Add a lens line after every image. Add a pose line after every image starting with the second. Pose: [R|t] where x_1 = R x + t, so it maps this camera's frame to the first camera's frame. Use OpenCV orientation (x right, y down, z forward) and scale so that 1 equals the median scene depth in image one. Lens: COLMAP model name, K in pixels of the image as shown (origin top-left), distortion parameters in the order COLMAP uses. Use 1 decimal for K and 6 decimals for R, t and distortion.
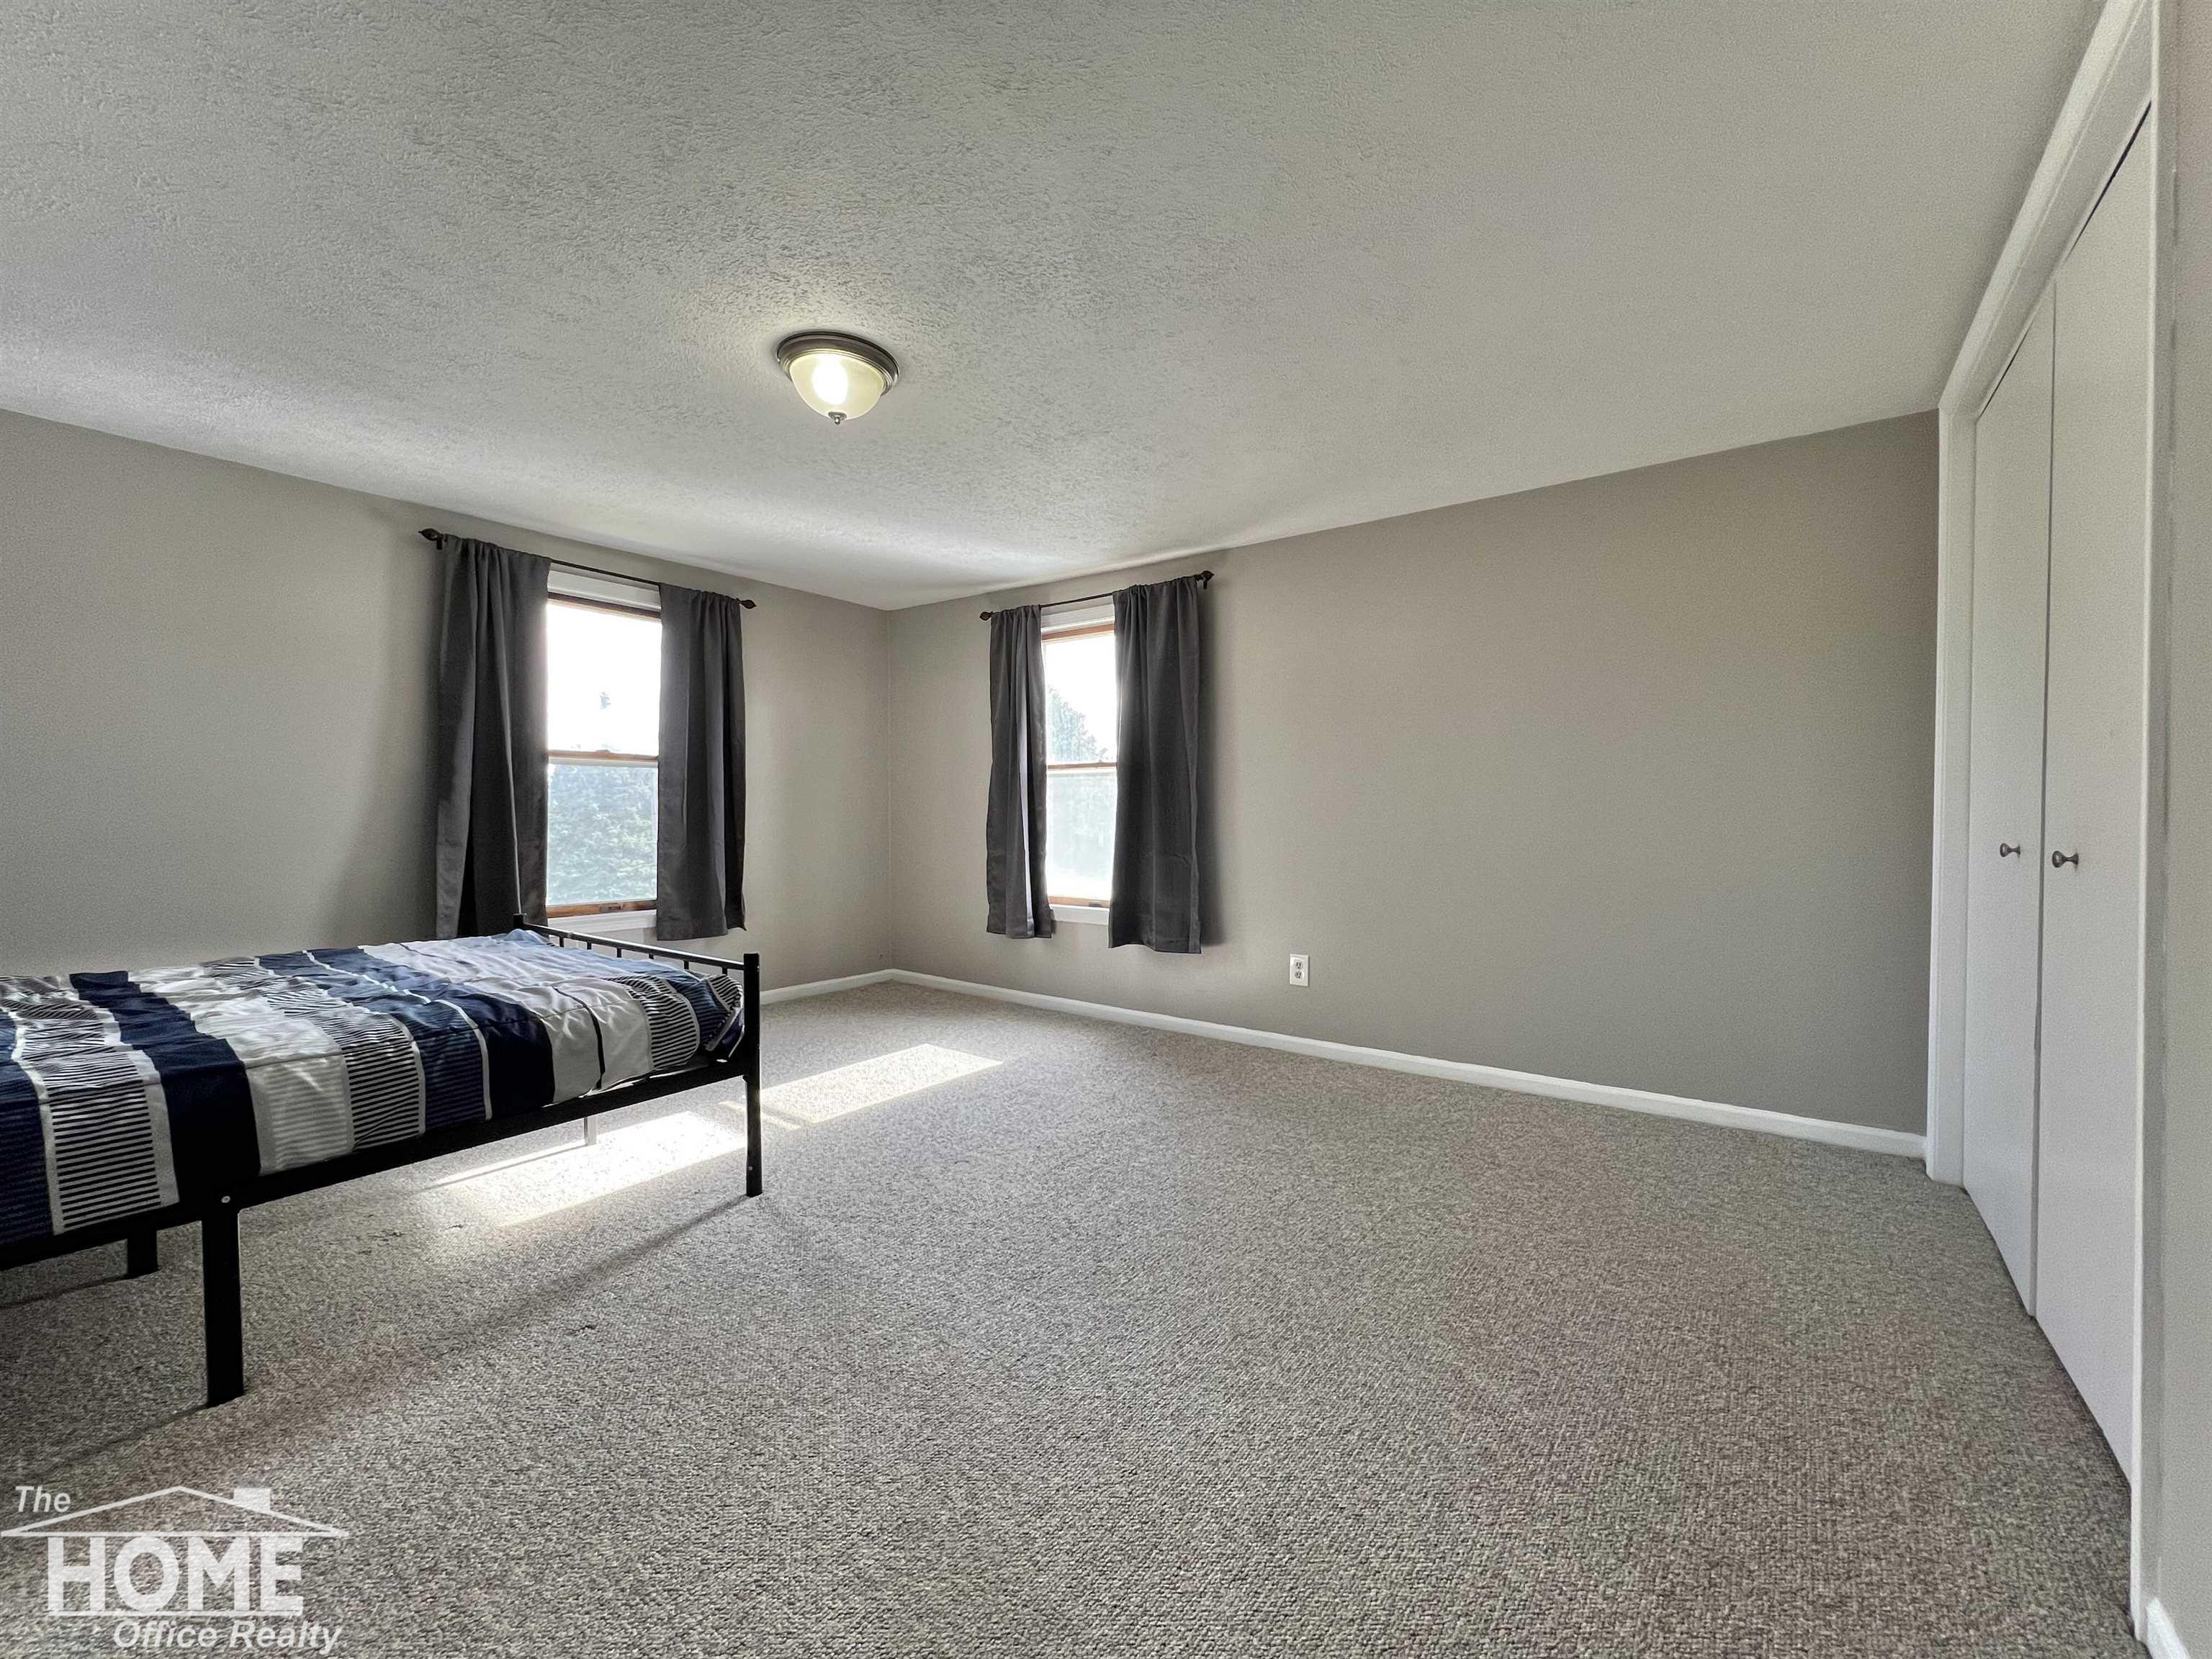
lens RADIAL K [[893.4, 0, 1108.5], [0, 893.4, 835.9], [0, 0, 1]] dist [0.001099, -0.000072]
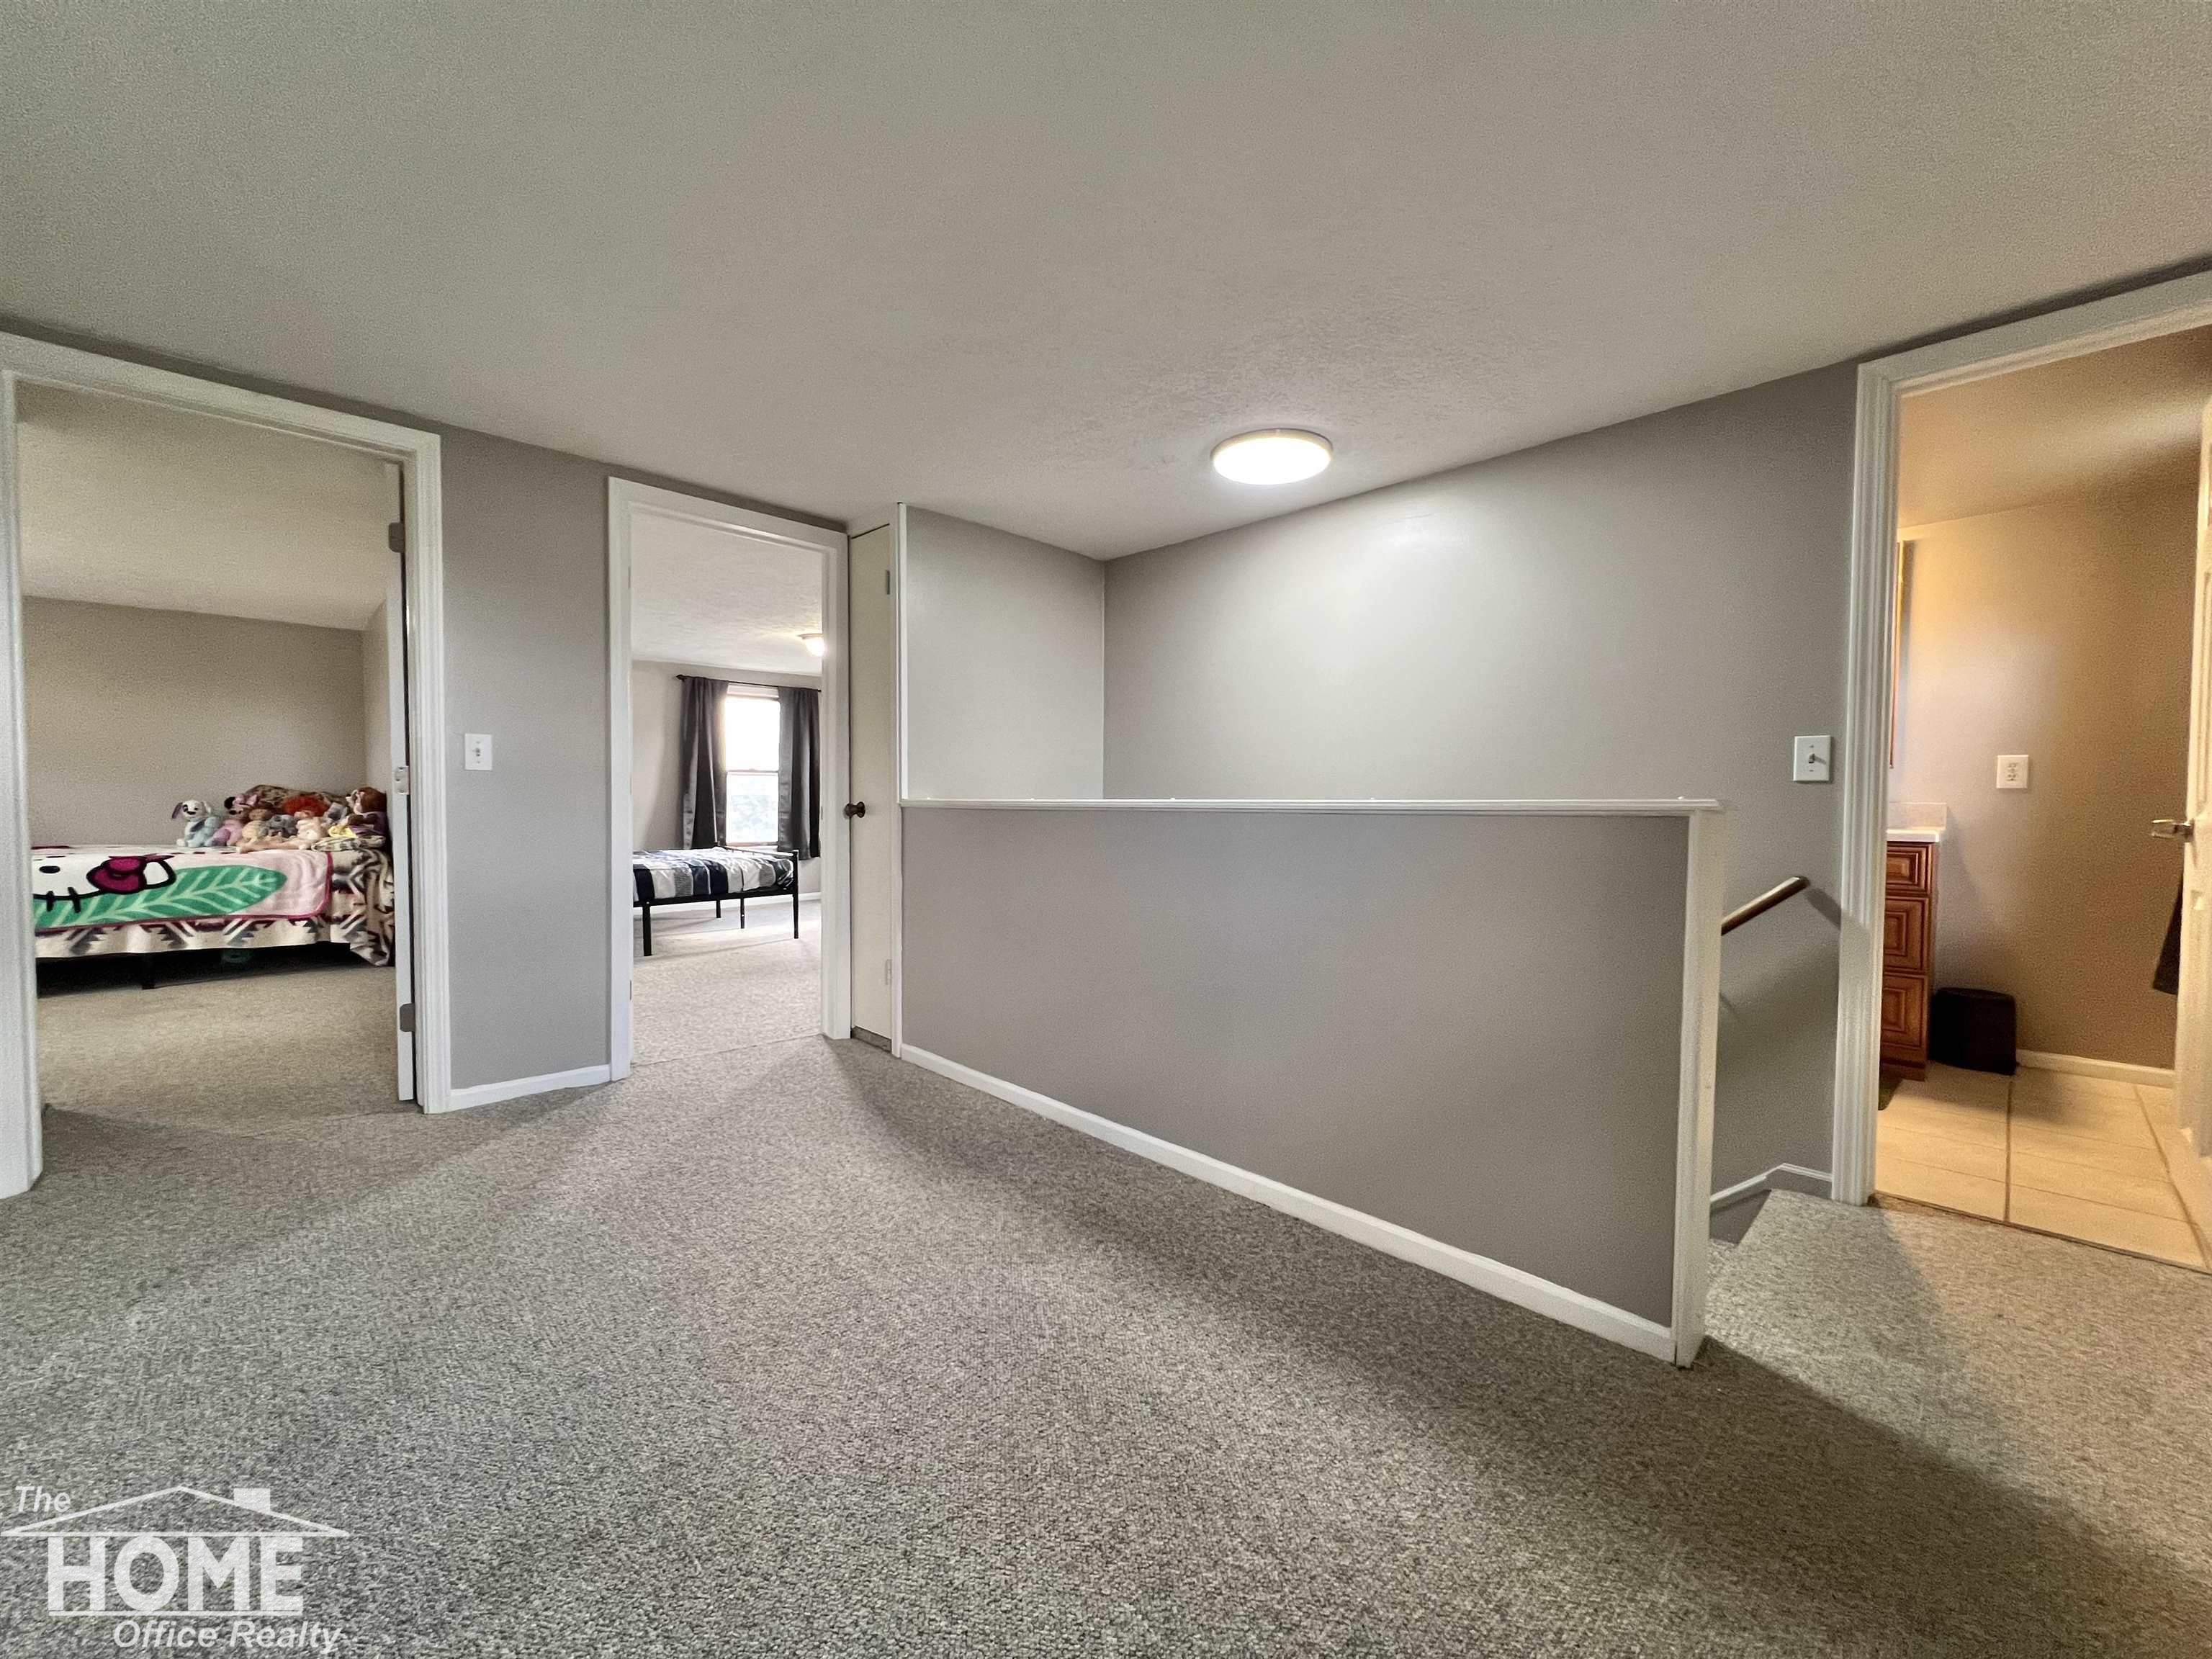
lens RADIAL K [[883.4, 0, 1105.6], [0, 883.4, 824.4], [0, 0, 1]] dist [0.000218, 0.000006]
pose [[0.987765, 0.005502, -0.155852, 0.683043], [-0.004097, 0.999948, 0.009338, 0.014760], [0.155896, -0.008585, 0.987736, -1.083772]]
